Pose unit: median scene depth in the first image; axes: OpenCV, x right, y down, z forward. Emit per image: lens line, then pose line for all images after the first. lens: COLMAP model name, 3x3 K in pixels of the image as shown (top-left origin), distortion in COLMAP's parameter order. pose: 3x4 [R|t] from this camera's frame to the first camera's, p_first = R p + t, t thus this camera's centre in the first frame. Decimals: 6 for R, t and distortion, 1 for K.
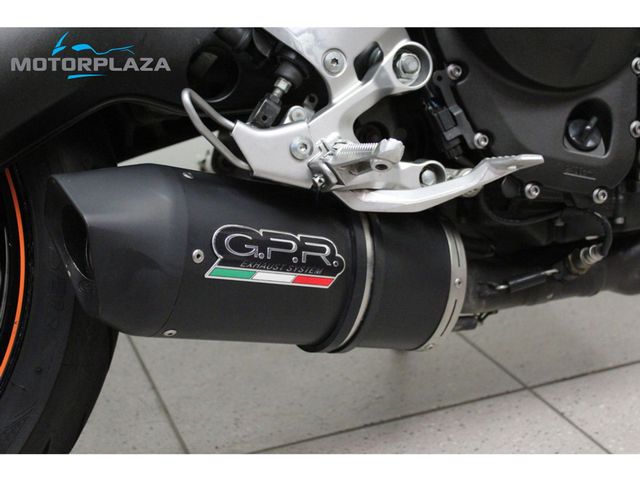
lens RADIAL K [[994.6, 0, 343.1], [0, 994.6, 239.8], [0, 0, 1]] dist [-0.025180, -0.017410]
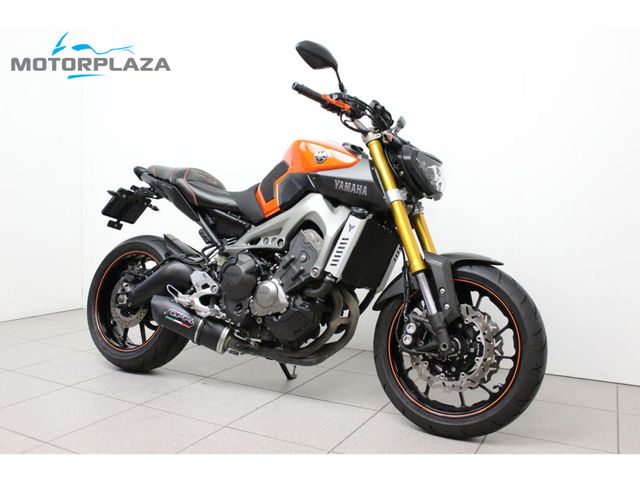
lens RADIAL K [[584.6, 0, 320.0], [0, 584.6, 240.0], [0, 0, 1]] dist [-0.139474, 0.002407]
pose [[0.643050, 0.079594, -0.761677, 2.647251], [-0.279086, 0.950545, -0.136289, -0.163468], [0.713160, 0.300214, 0.633462, -0.549933]]
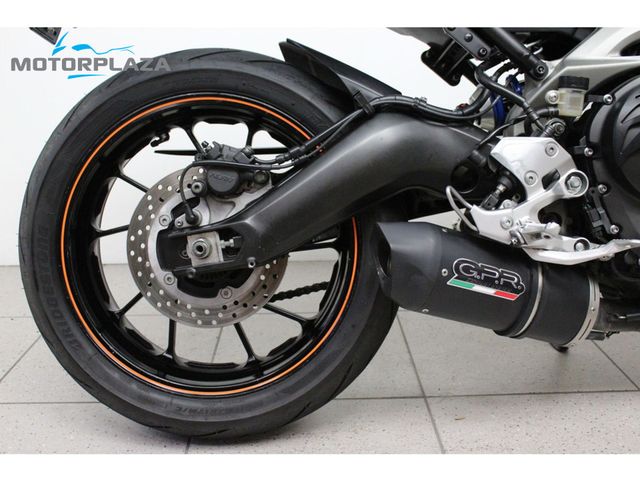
lens RADIAL K [[671.8, 0, 319.9], [0, 671.8, 227.1], [0, 0, 1]] dist [-0.072818, 0.015430]
pose [[0.936395, 0.109161, -0.333538, 0.045124], [-0.132782, 0.989944, -0.048789, 0.022272], [0.324858, 0.089974, 0.941473, -0.272366]]
